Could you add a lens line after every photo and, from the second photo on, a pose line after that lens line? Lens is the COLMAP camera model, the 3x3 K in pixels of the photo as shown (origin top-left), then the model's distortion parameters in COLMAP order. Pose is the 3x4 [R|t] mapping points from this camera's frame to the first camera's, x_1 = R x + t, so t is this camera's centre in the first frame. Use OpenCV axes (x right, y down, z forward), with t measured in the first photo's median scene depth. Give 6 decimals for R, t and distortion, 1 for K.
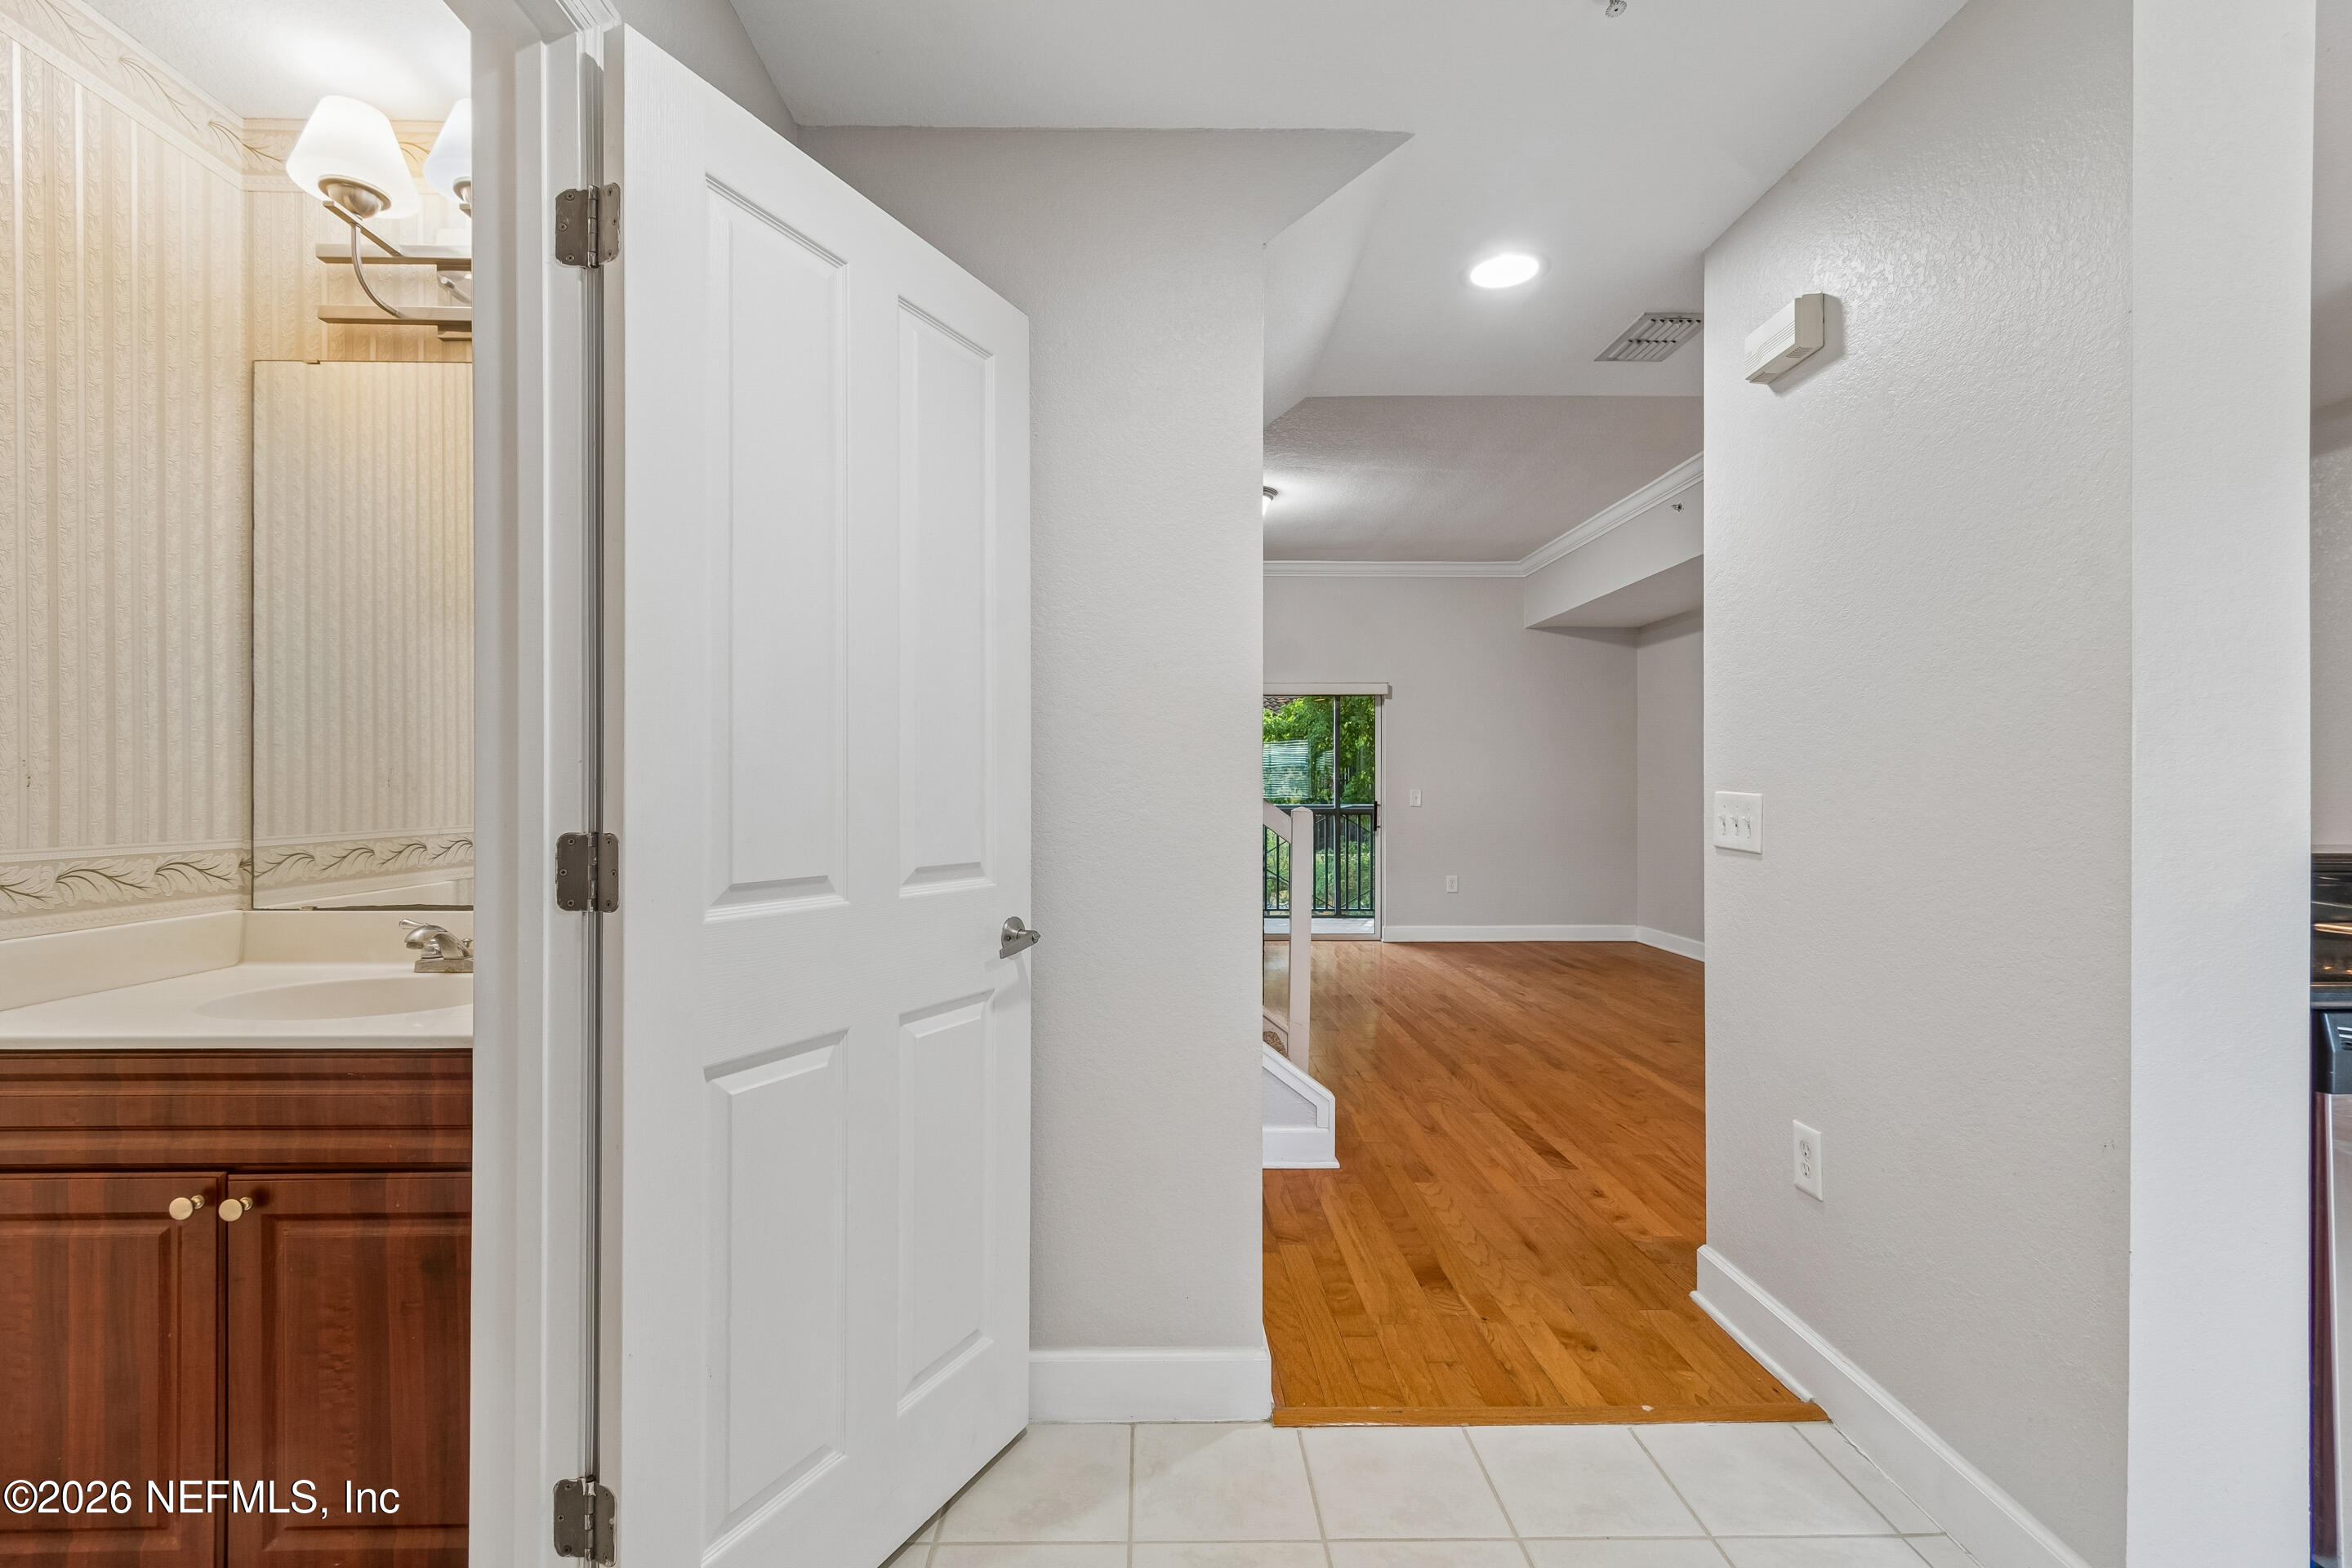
lens RADIAL K [[1037.7, 0, 1163.1], [0, 1037.7, 787.4], [0, 0, 1]] dist [0.001268, -0.000474]
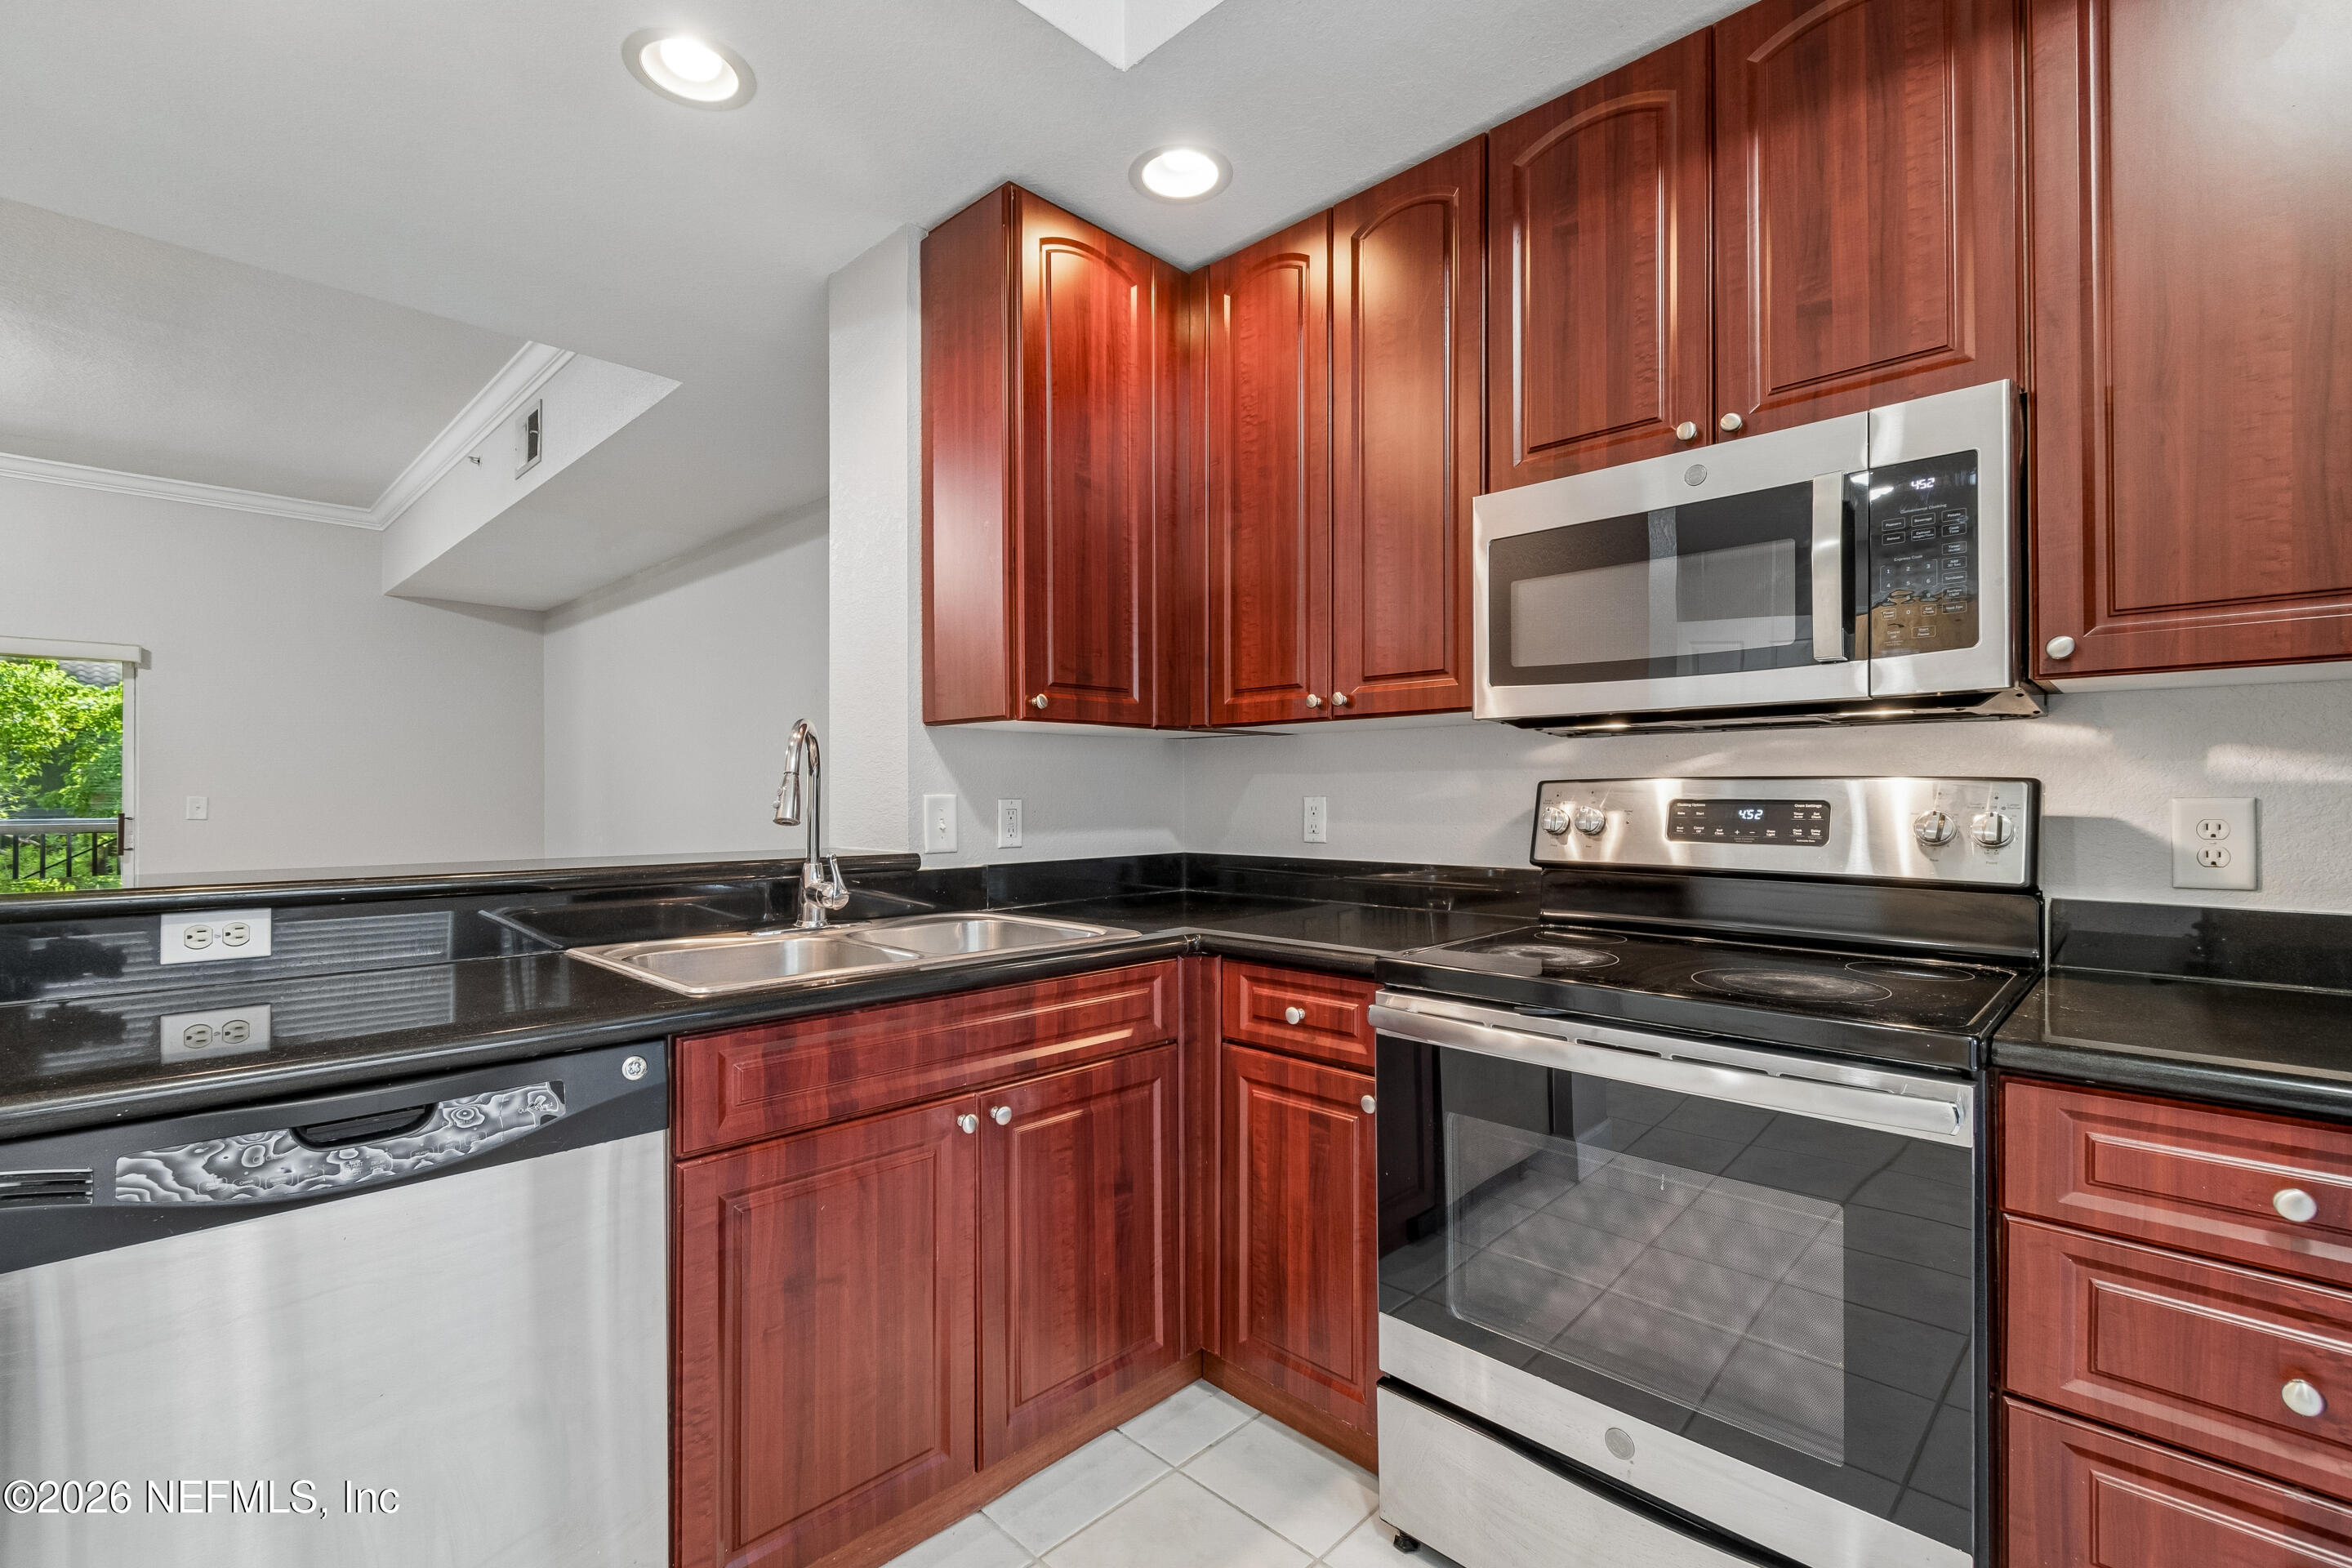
lens RADIAL K [[1037.7, 0, 1163.1], [0, 1037.7, 787.4], [0, 0, 1]] dist [0.001268, -0.000474]
pose [[0.714426, 0.003793, 0.699701, 0.388930], [-0.000690, 0.999989, -0.004717, -0.002225], [-0.699711, 0.002887, 0.714421, 0.009513]]
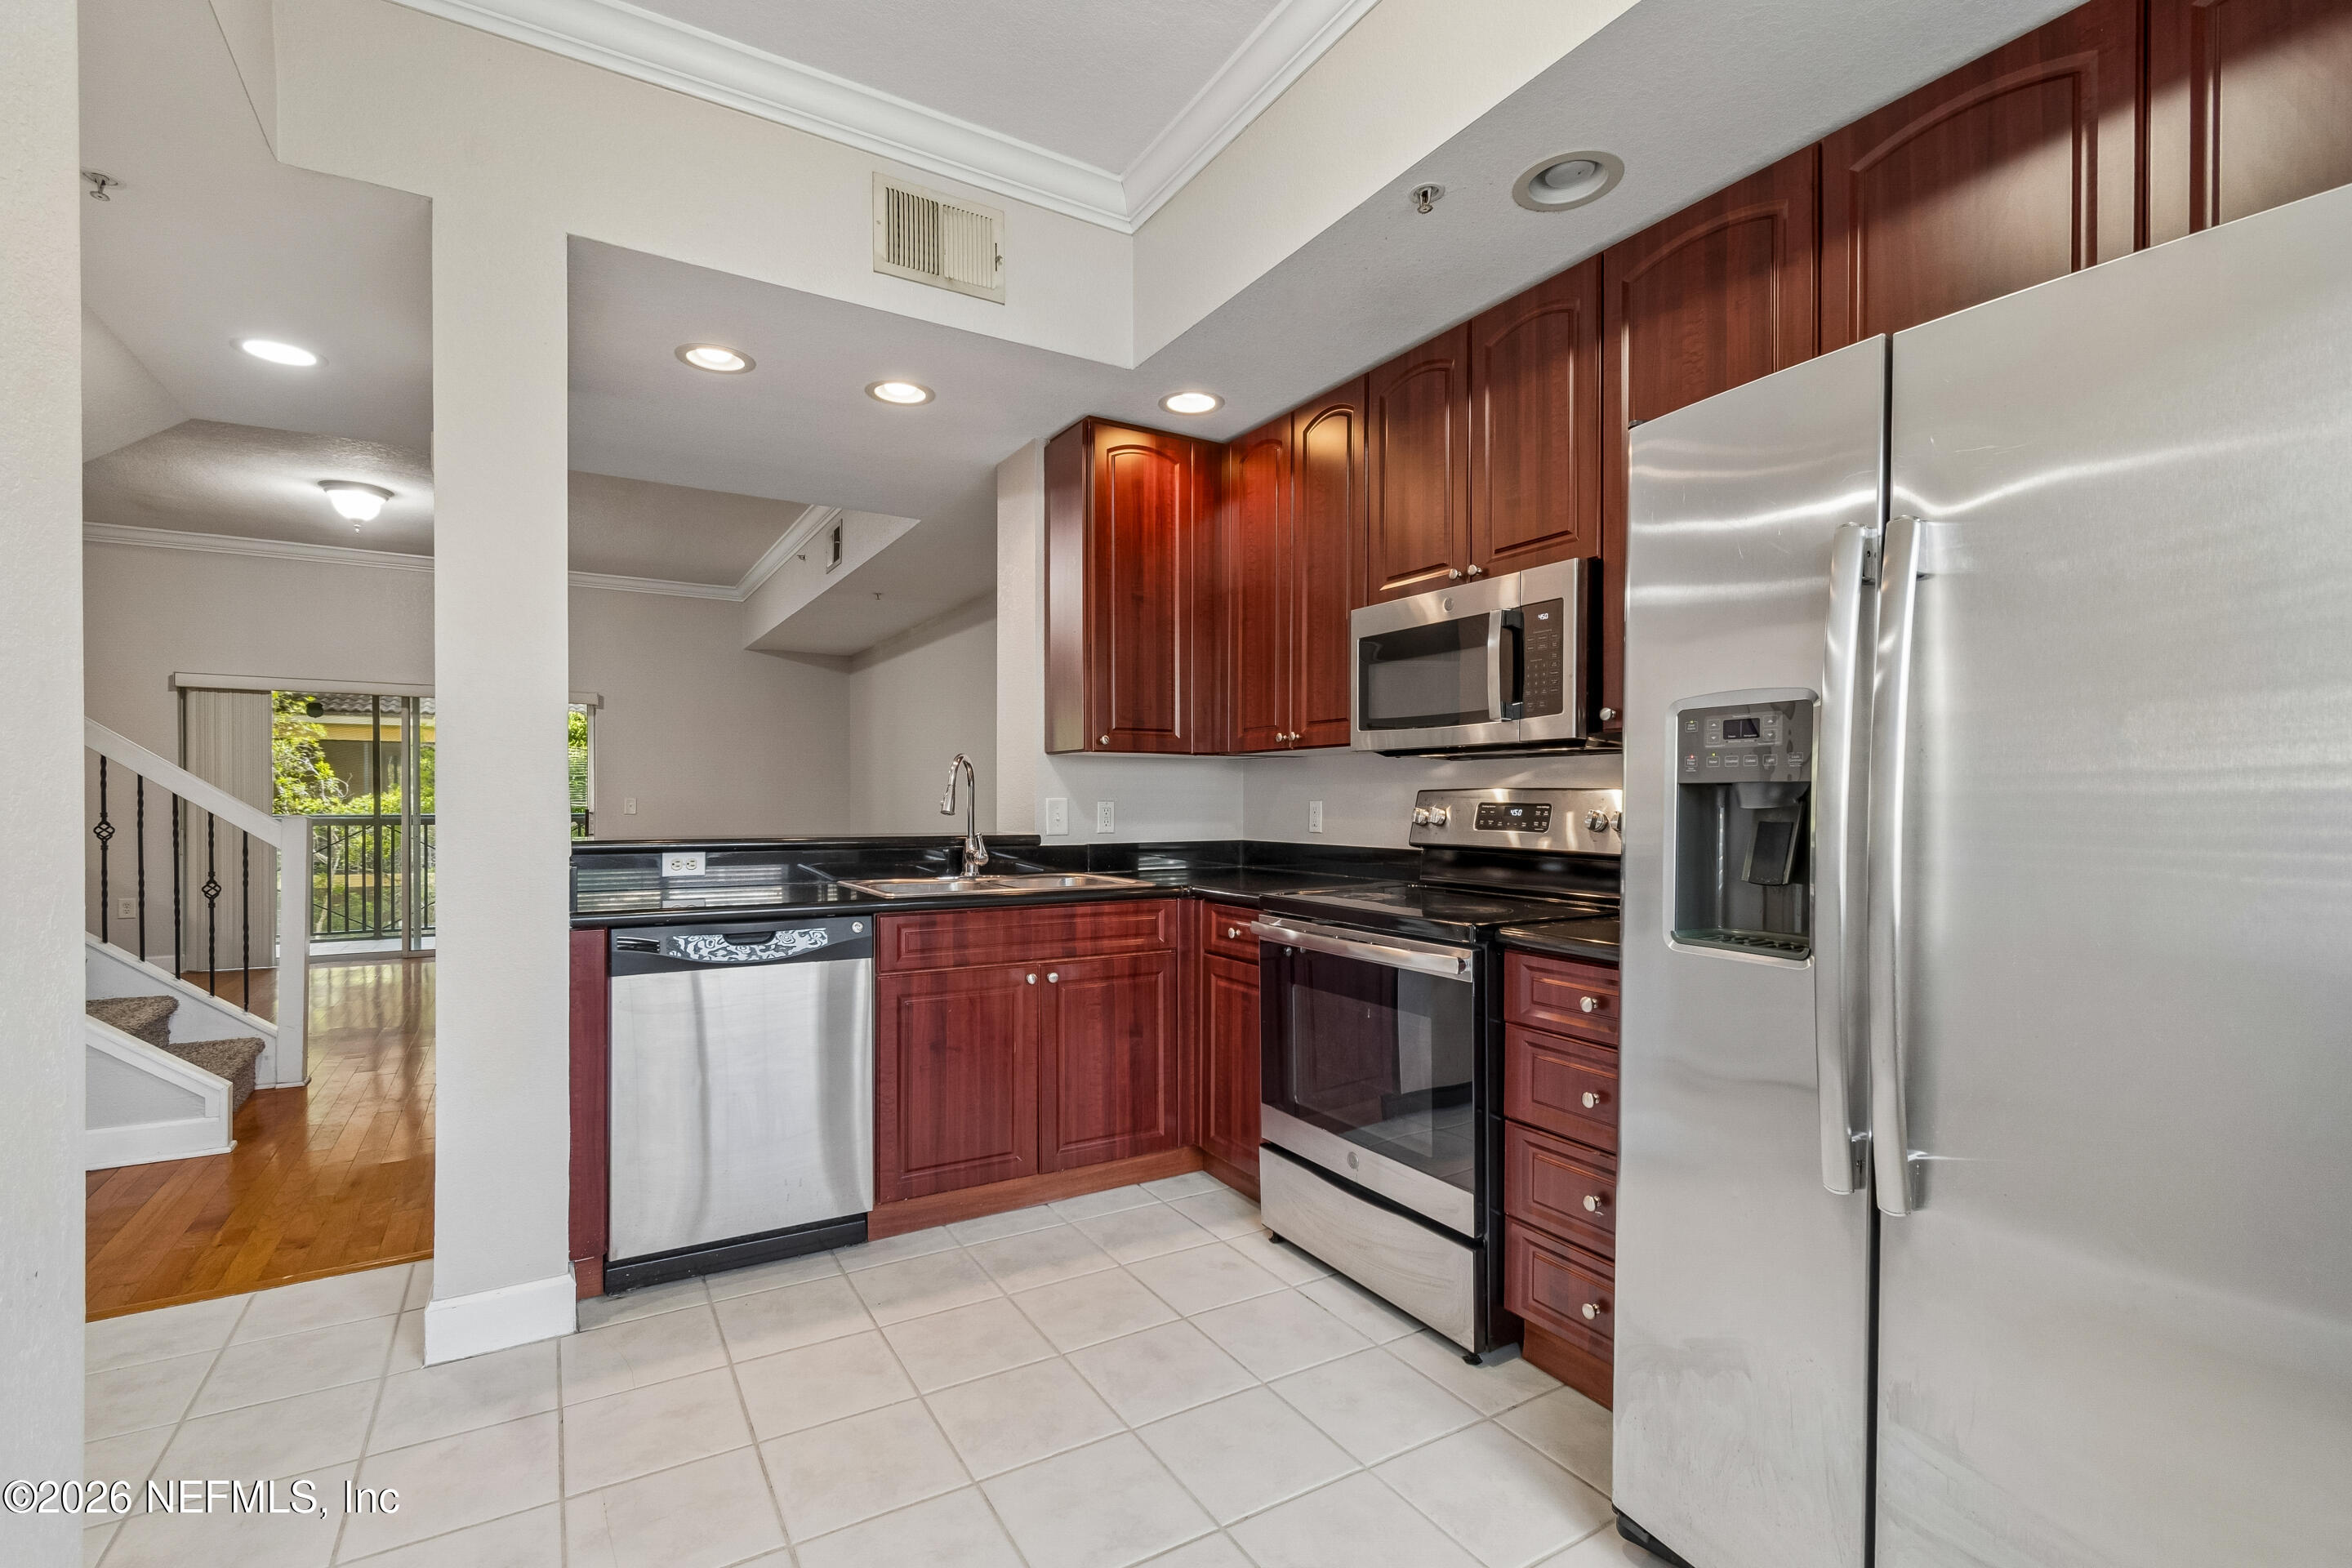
lens RADIAL K [[1042.3, 0, 1168.4], [0, 1042.3, 800.7], [0, 0, 1]] dist [0.000015, -0.000488]
pose [[0.866618, 0.002076, 0.498967, 0.339748], [-0.004529, 0.999983, 0.003705, -0.002351], [-0.498951, -0.005470, 0.866613, -0.295629]]
